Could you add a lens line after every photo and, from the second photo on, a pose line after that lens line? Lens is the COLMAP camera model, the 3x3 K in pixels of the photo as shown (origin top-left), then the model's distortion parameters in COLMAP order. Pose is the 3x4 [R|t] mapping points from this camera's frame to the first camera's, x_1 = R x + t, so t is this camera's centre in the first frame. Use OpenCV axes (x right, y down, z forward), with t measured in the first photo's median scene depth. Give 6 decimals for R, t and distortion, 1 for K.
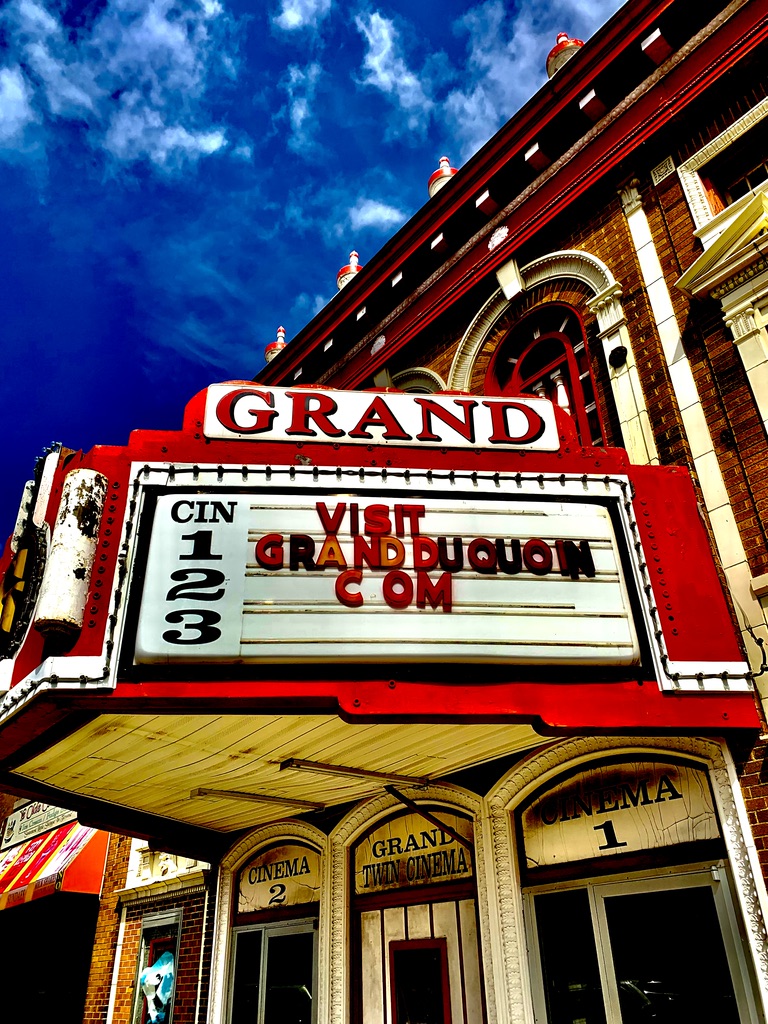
lens RADIAL K [[790.7, 0, 445.3], [0, 790.7, 490.2], [0, 0, 1]] dist [0.040090, -0.061431]
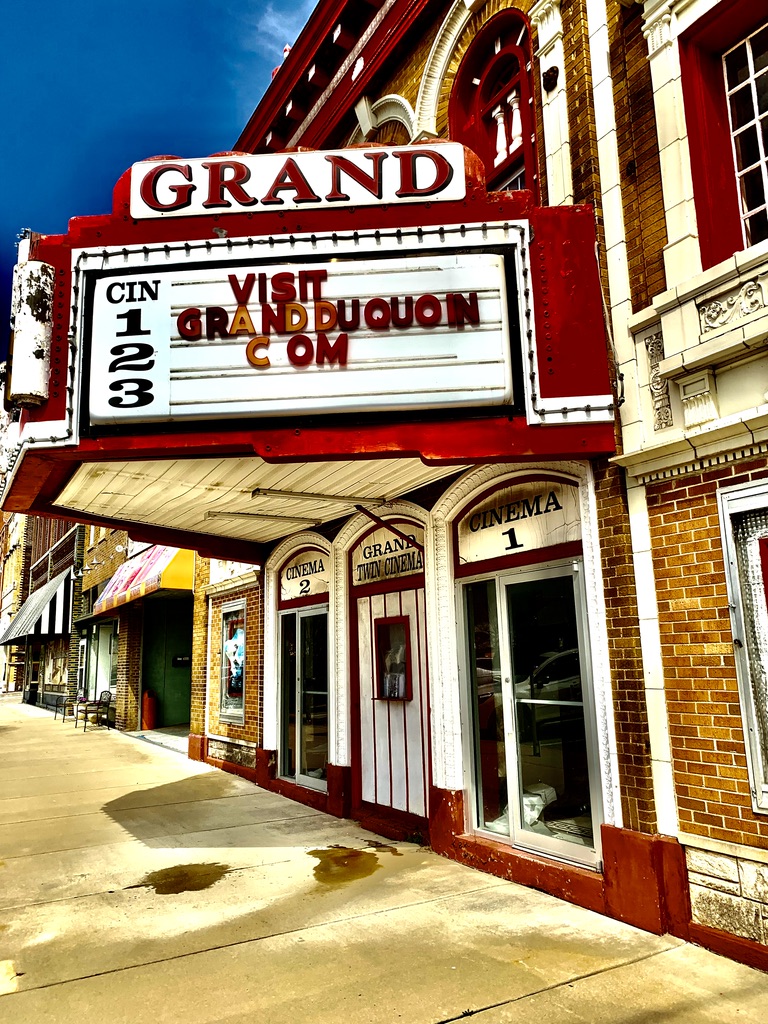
lens RADIAL K [[790.7, 0, 432.8], [0, 790.7, 503.2], [0, 0, 1]] dist [0.040090, -0.061431]
pose [[0.987748, -0.031385, -0.152868, 0.260315], [0.083930, 0.932672, 0.350826, -0.049234], [0.131565, -0.359358, 0.923879, -0.108115]]
